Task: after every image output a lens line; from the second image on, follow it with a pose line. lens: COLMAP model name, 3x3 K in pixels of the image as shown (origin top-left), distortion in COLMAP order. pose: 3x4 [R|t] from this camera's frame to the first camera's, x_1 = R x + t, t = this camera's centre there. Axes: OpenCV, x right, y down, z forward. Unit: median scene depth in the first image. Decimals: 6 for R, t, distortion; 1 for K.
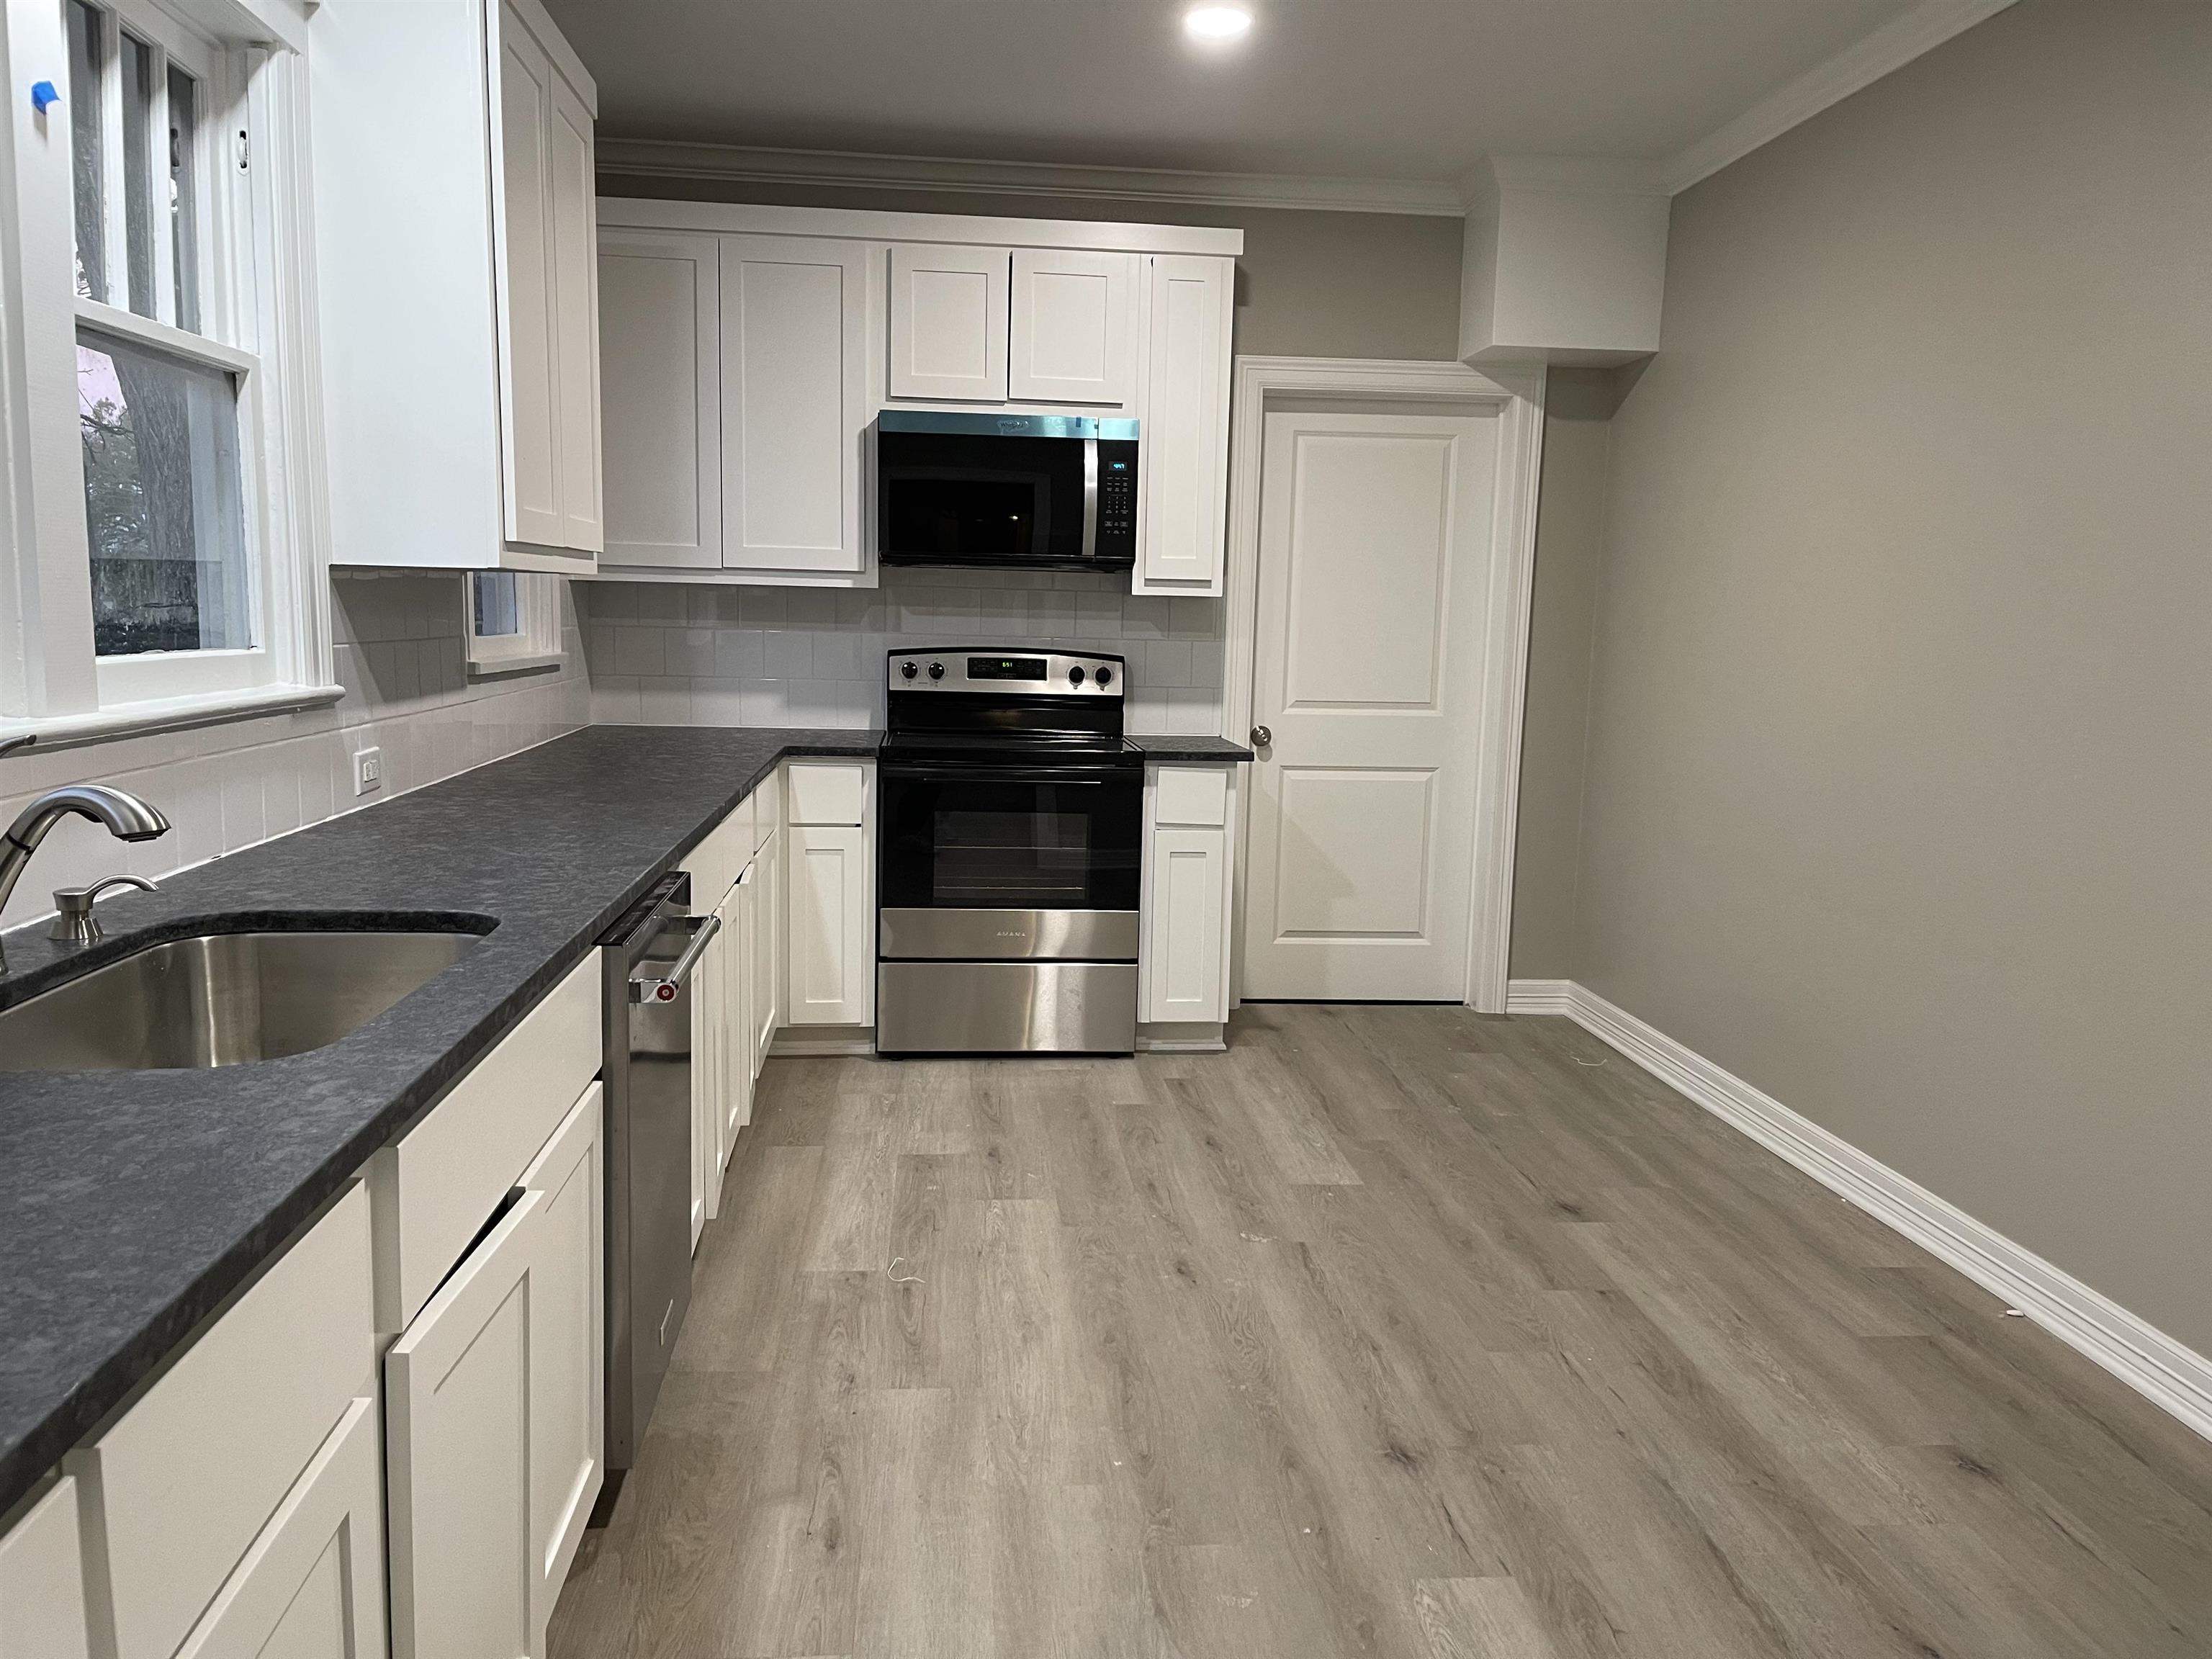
lens RADIAL K [[1688.7, 0, 1095.0], [0, 1688.7, 844.2], [0, 0, 1]] dist [0.081874, -0.109702]
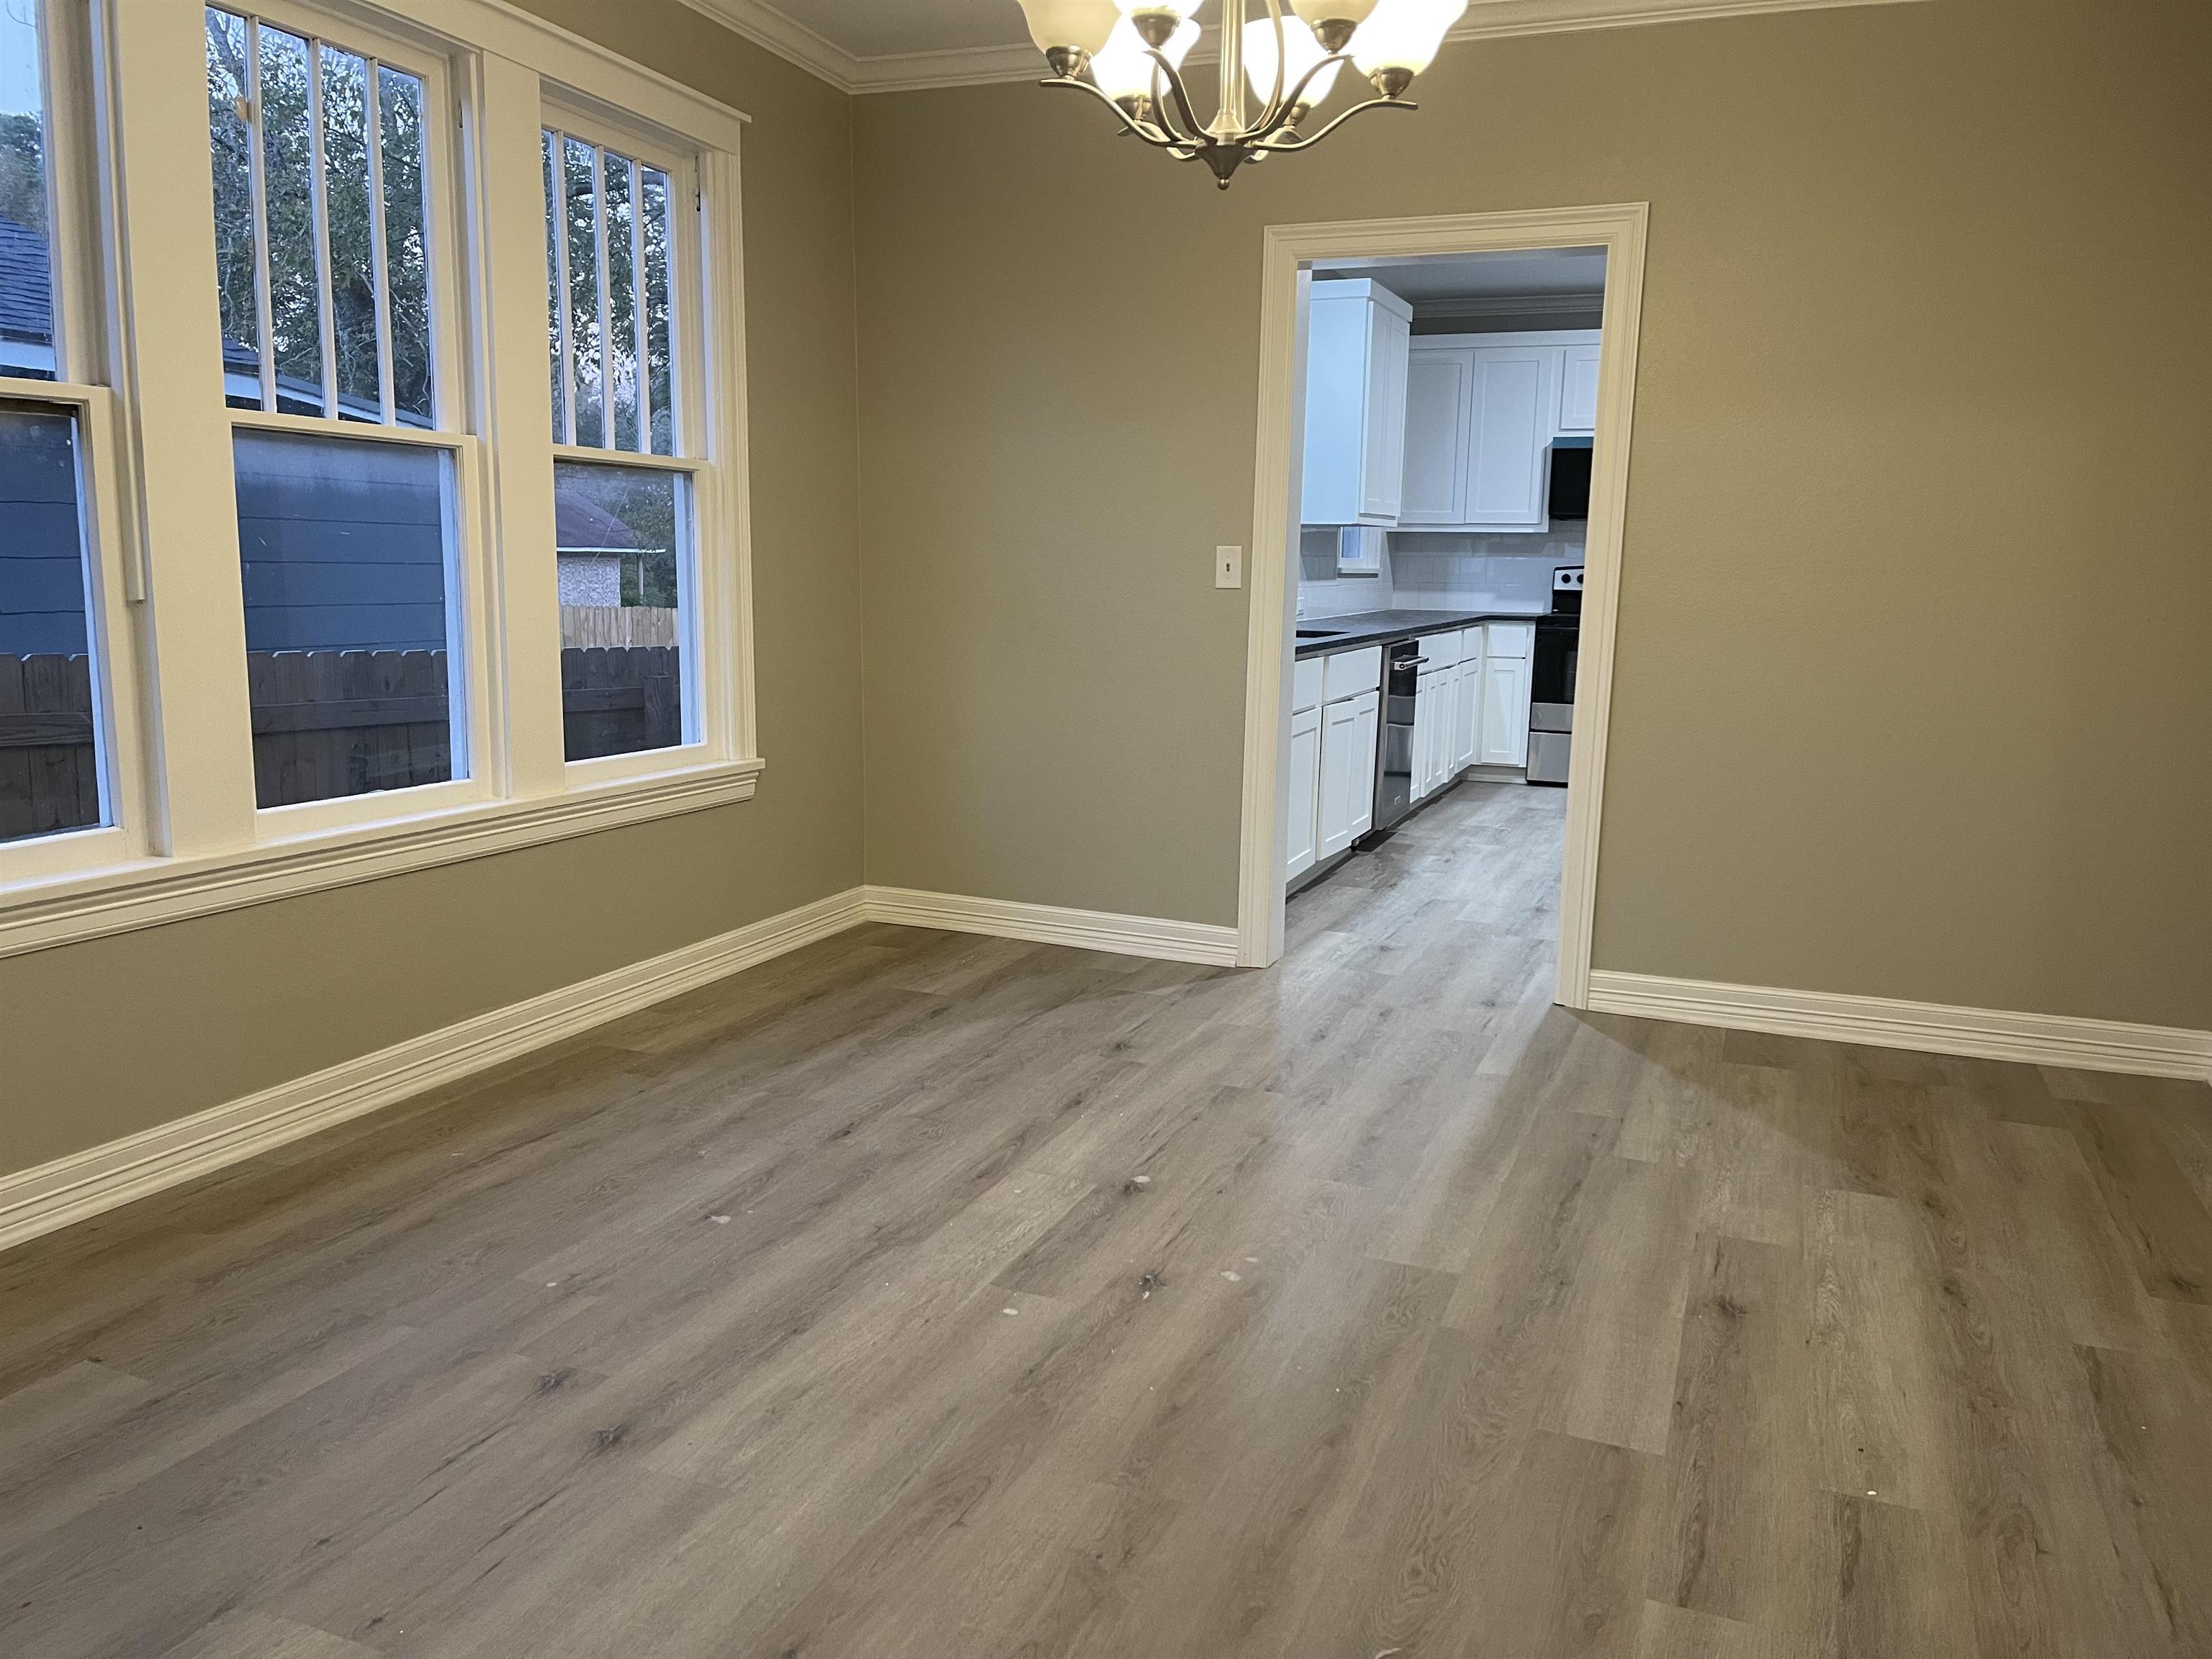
lens RADIAL K [[1688.7, 0, 1100.2], [0, 1688.7, 827.4], [0, 0, 1]] dist [0.081874, -0.109702]
pose [[0.891606, 0.067081, -0.447815, 0.391631], [-0.061706, 0.997740, 0.026601, 0.203608], [0.448587, 0.003915, 0.893731, -1.184117]]
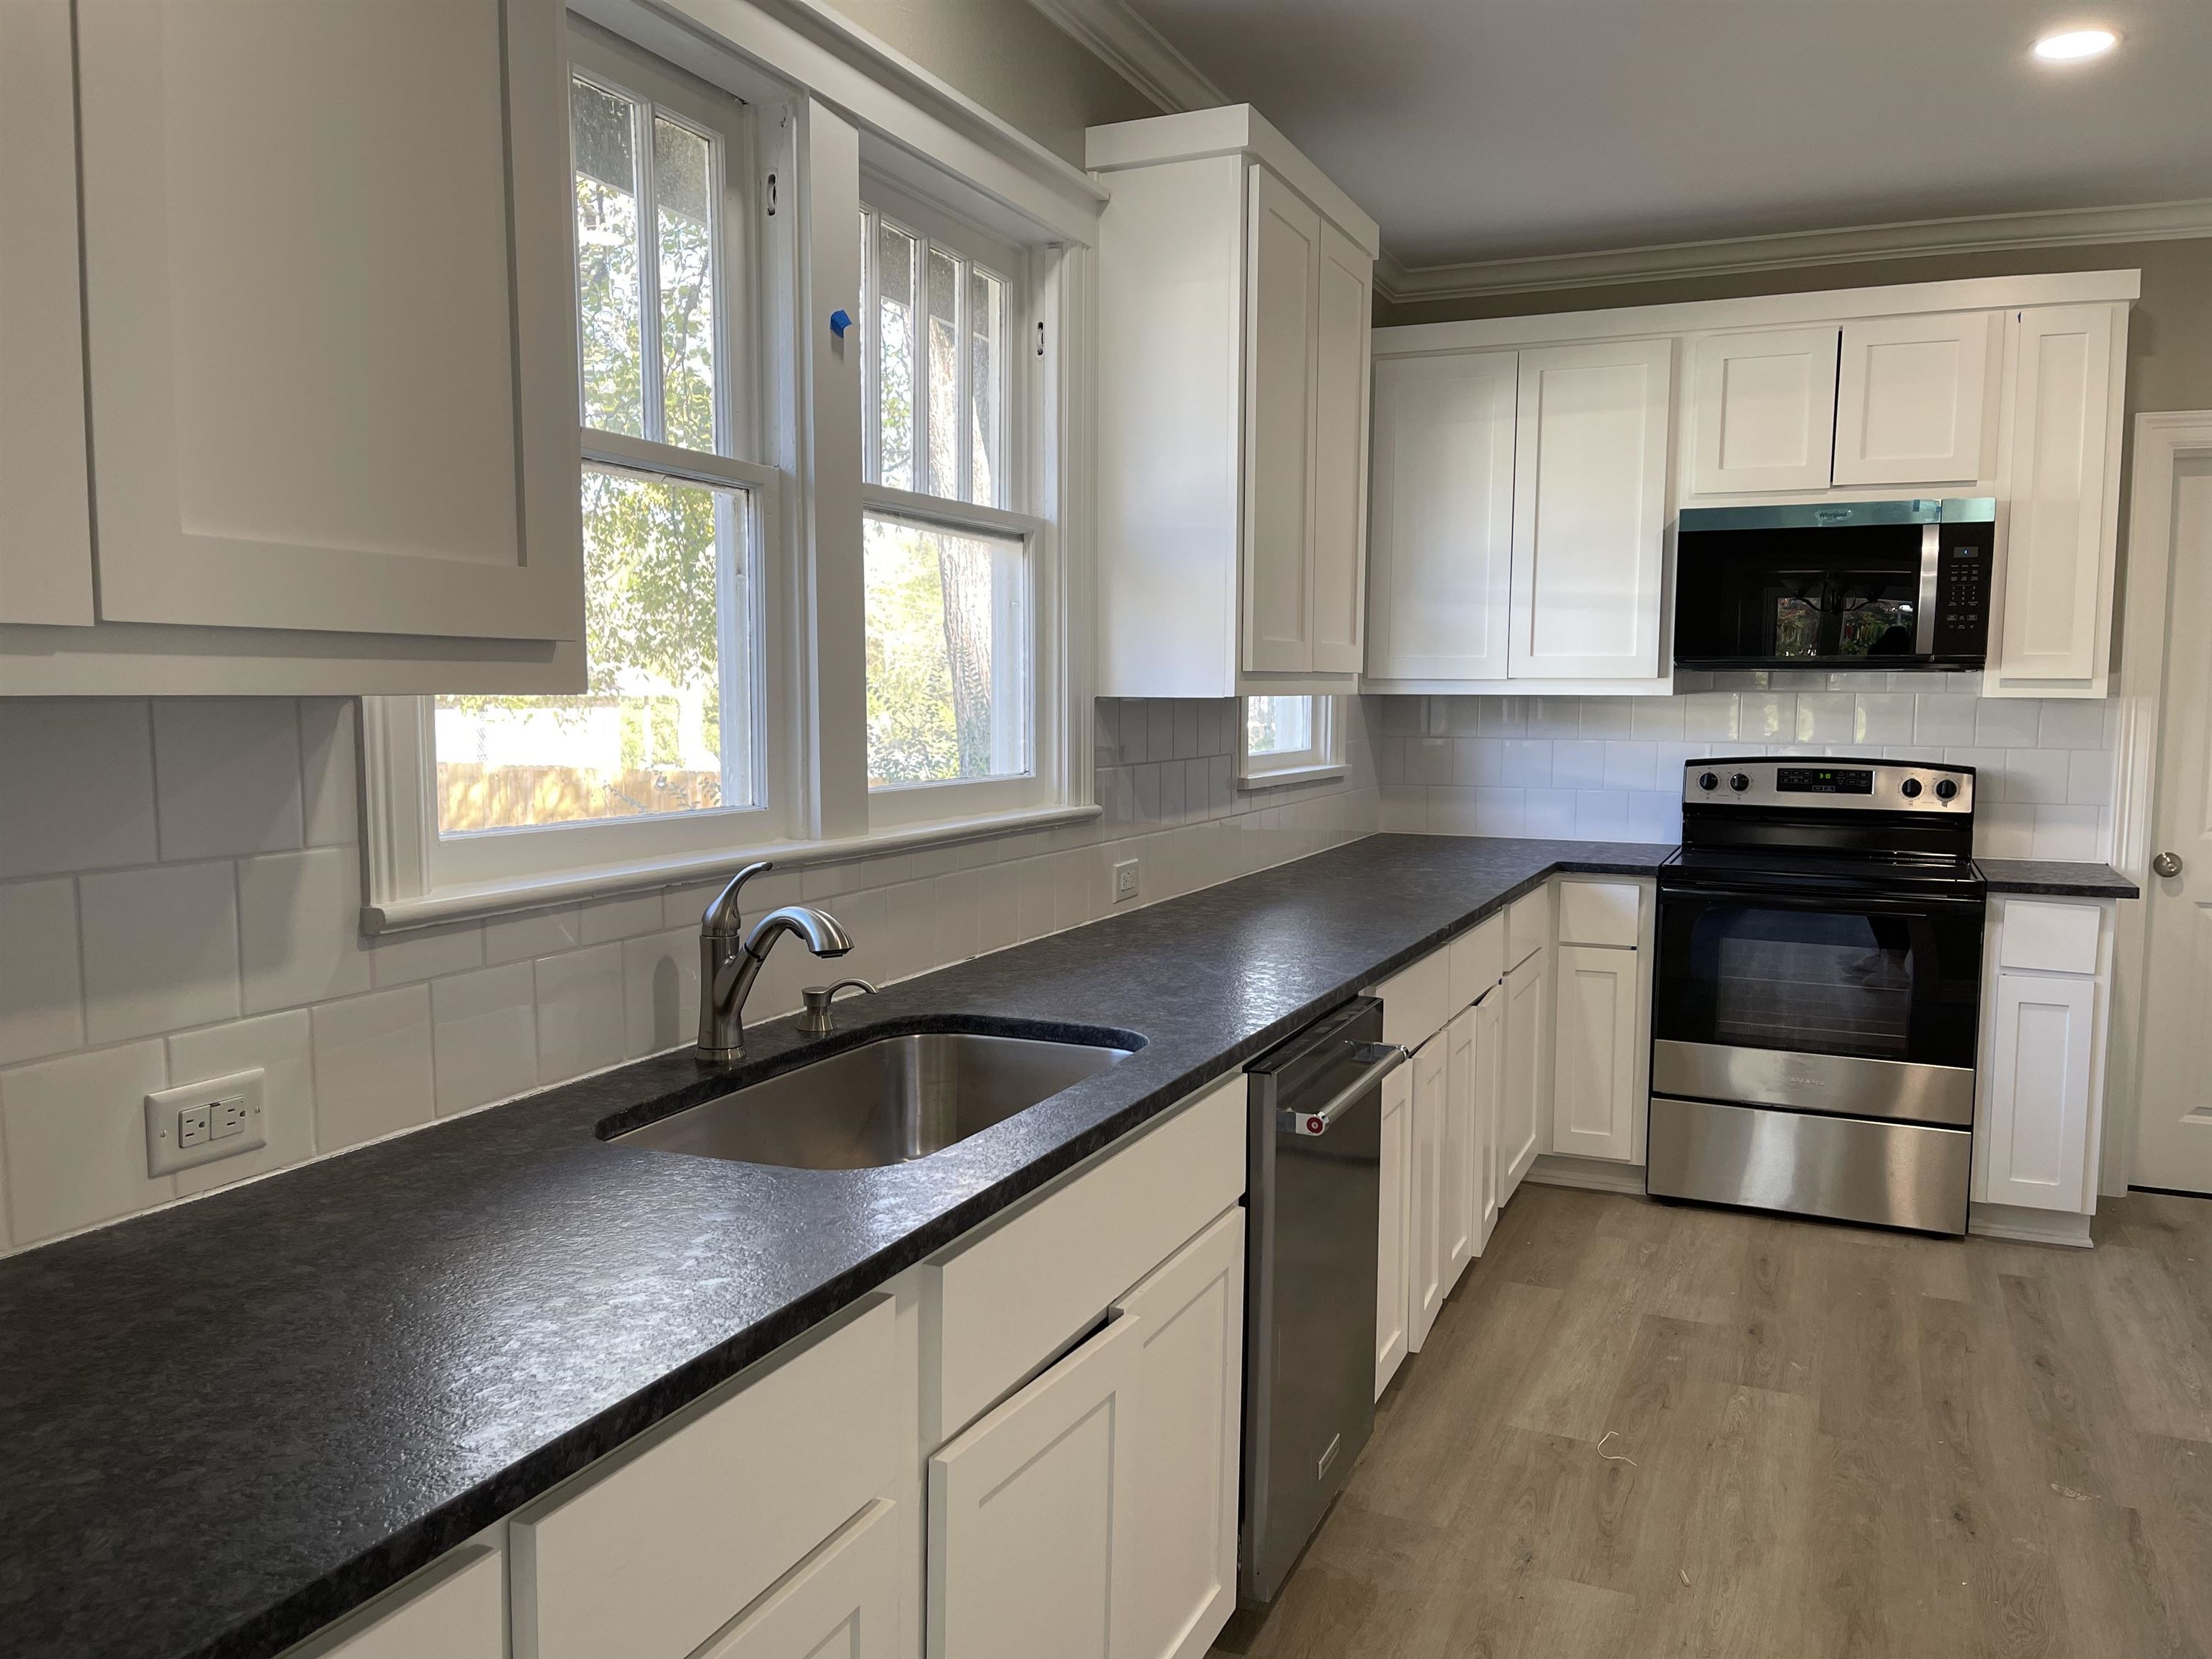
lens RADIAL K [[1688.7, 0, 1089.9], [0, 1688.7, 845.5], [0, 0, 1]] dist [0.081874, -0.109702]
pose [[0.872562, 0.029710, -0.487599, 0.071731], [-0.055058, 0.997770, -0.037731, -0.020195], [0.485391, 0.059769, 0.872252, 0.034925]]
